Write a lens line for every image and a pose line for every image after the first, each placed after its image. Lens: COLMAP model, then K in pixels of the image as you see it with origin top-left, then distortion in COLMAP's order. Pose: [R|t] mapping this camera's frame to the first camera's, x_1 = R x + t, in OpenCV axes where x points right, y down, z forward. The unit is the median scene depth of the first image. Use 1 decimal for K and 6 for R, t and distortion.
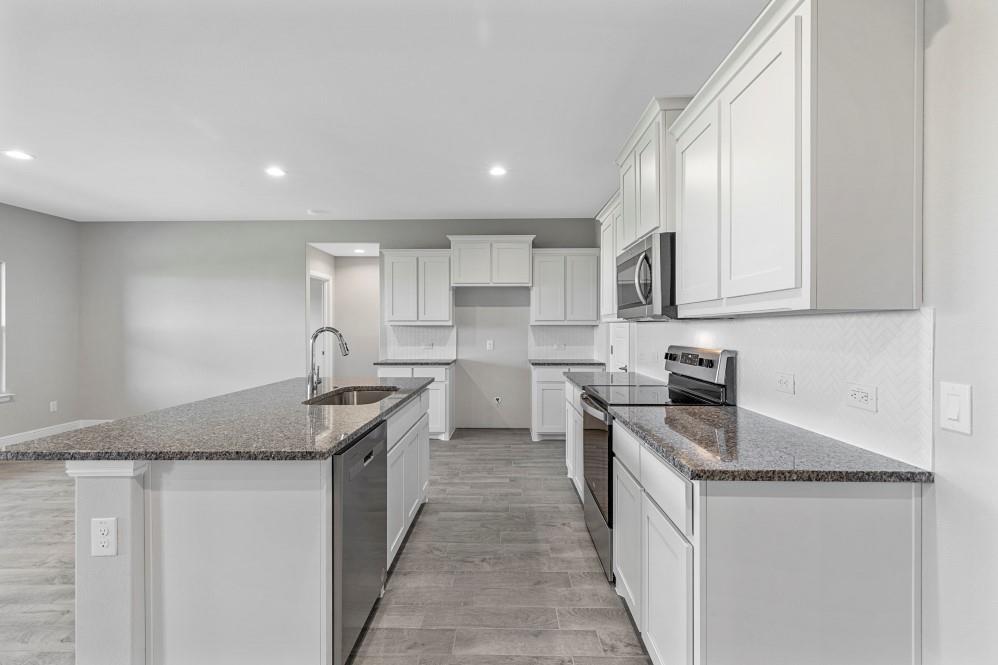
lens RADIAL K [[448.9, 0, 497.5], [0, 448.9, 330.2], [0, 0, 1]] dist [0.005998, 0.000913]
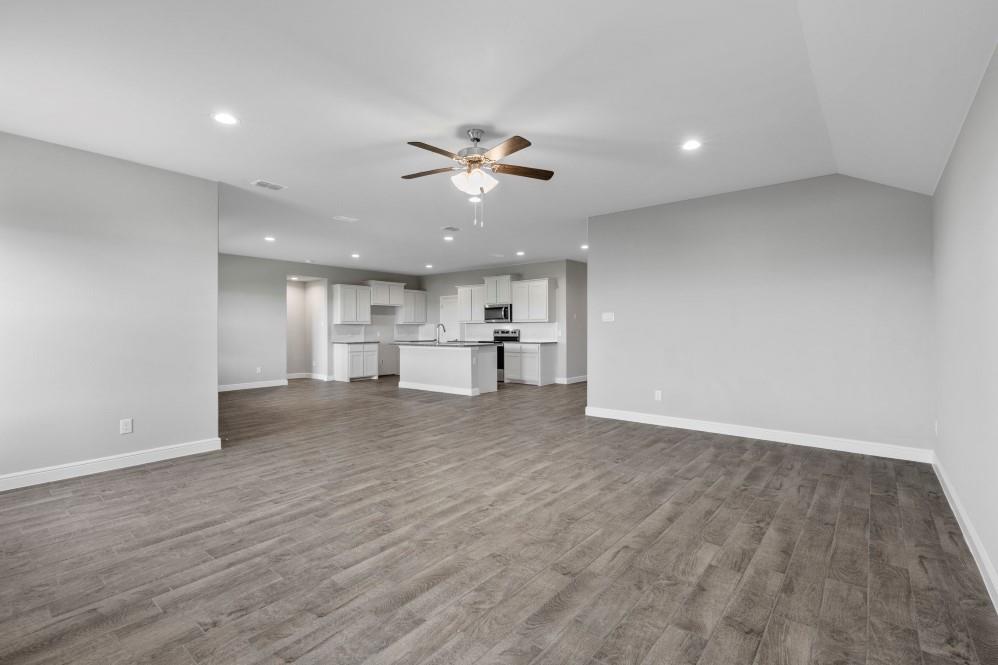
lens RADIAL K [[448.9, 0, 501.4], [0, 448.9, 336.1], [0, 0, 1]] dist [0.005998, 0.000913]
pose [[0.616111, -0.012782, 0.787556, -1.921549], [0.006437, 0.999917, 0.011193, 0.035310], [-0.787633, -0.001826, 0.616141, -1.018469]]
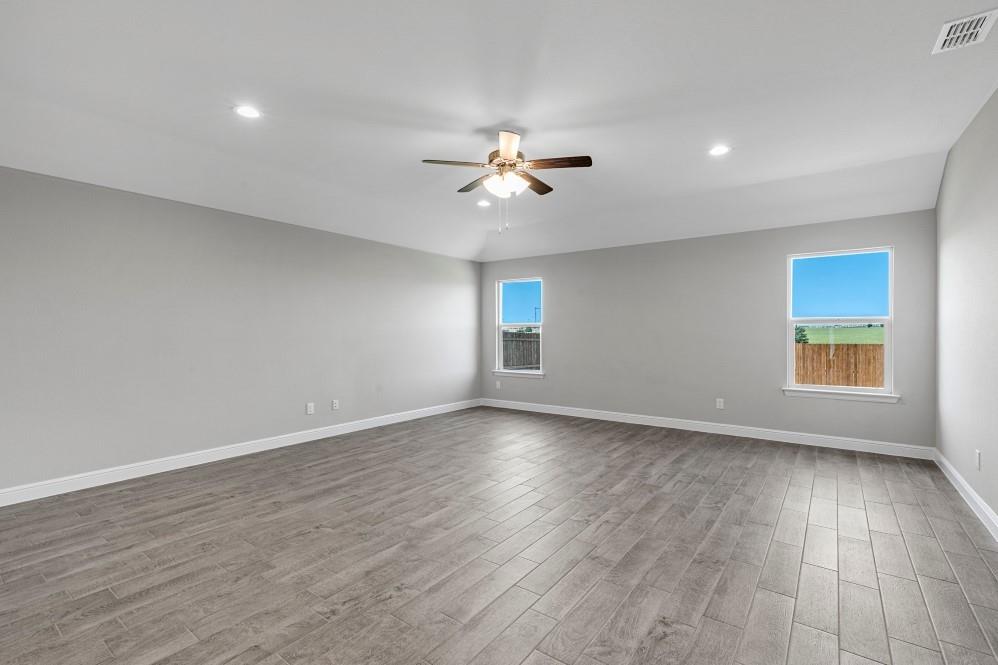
lens RADIAL K [[448.9, 0, 494.2], [0, 448.9, 336.5], [0, 0, 1]] dist [0.005998, 0.000913]
pose [[-0.588602, 0.012944, -0.808320, -0.519767], [-0.001228, 0.999856, 0.016906, 0.020565], [0.808422, 0.010944, -0.588501, 0.070334]]
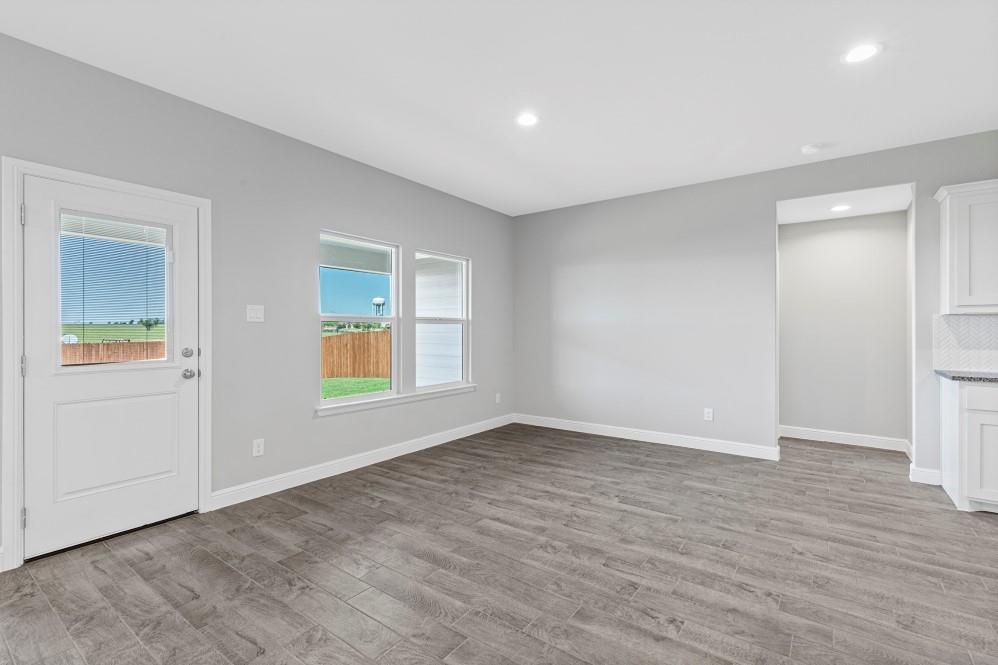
lens RADIAL K [[448.9, 0, 499.6], [0, 448.9, 331.3], [0, 0, 1]] dist [0.005998, 0.000913]
pose [[0.818456, 0.004478, -0.574552, -0.572600], [-0.005139, 0.999987, 0.000473, 0.021522], [0.574546, 0.002566, 0.818468, 0.239747]]
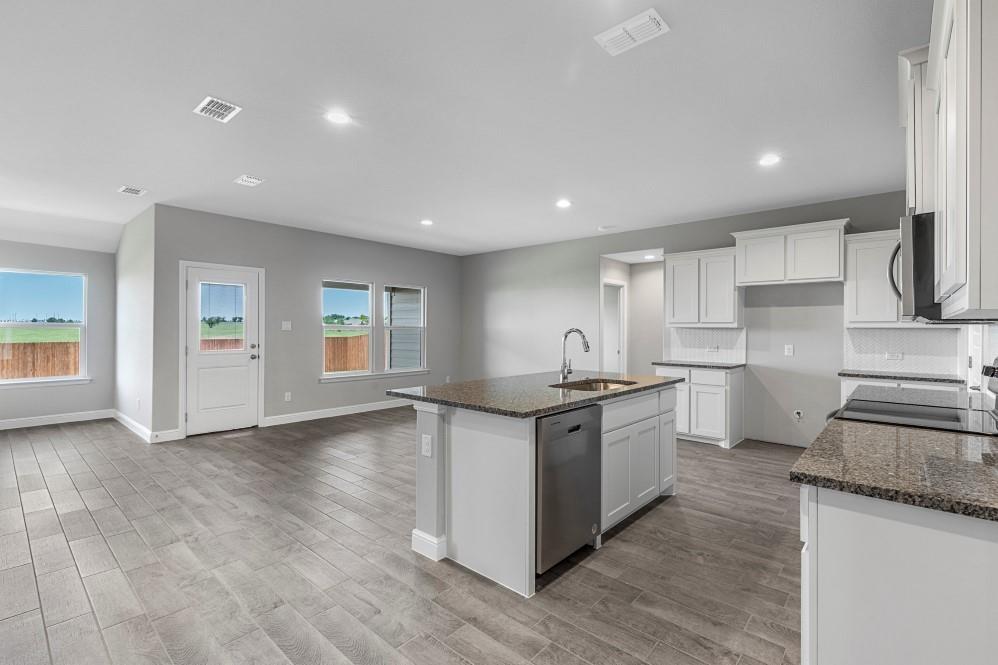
lens RADIAL K [[448.9, 0, 496.0], [0, 448.9, 328.9], [0, 0, 1]] dist [0.005998, 0.000913]
pose [[0.758249, 0.005152, -0.651945, 0.187578], [-0.009833, 0.999945, -0.003533, 0.000210], [0.651891, 0.009090, 0.758258, -0.065263]]
